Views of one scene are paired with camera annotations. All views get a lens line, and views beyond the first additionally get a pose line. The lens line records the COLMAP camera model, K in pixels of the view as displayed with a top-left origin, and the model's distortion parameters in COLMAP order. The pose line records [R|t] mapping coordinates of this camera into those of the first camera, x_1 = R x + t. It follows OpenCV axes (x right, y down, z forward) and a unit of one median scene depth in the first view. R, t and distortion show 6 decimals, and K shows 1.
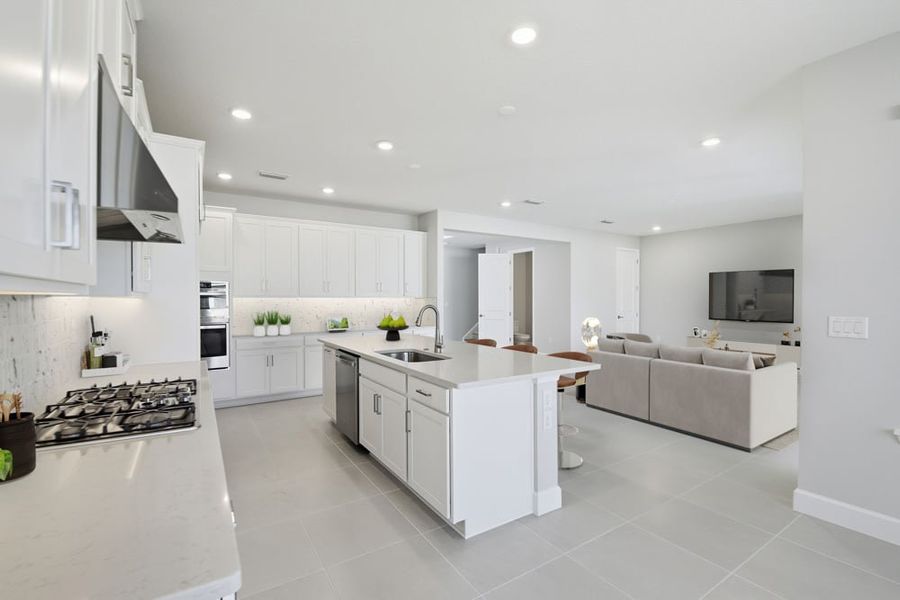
lens RADIAL K [[394.3, 0, 441.8], [0, 394.3, 301.3], [0, 0, 1]] dist [0.000986, -0.009887]
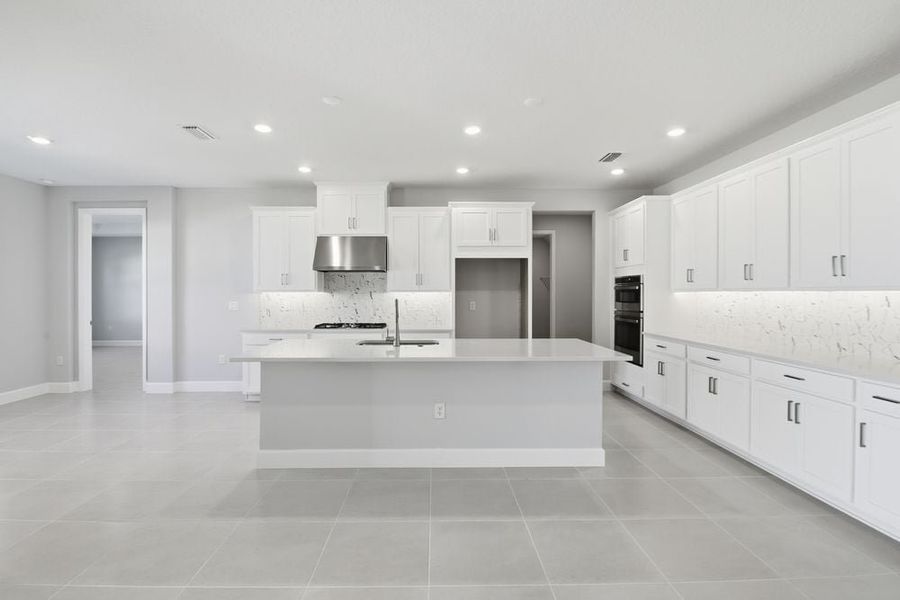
lens RADIAL K [[423.1, 0, 442.3], [0, 423.1, 296.7], [0, 0, 1]] dist [-0.001863, -0.000358]
pose [[-0.517278, 0.009196, -0.855768, 0.468600], [-0.005280, 0.999889, 0.013936, -0.007662], [0.855801, 0.011727, -0.517172, 0.906078]]
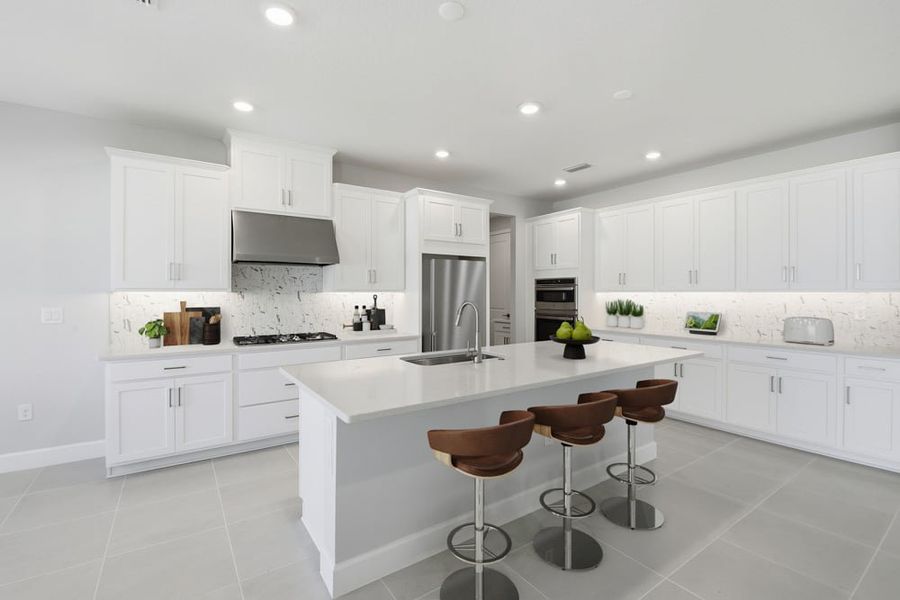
lens RADIAL K [[399.6, 0, 447.2], [0, 399.6, 295.3], [0, 0, 1]] dist [-0.009177, -0.000998]
pose [[0.038646, 0.006838, -0.999230, 0.424156], [-0.008126, 0.999946, 0.006529, -0.004867], [0.999220, 0.007867, 0.038699, 0.495032]]
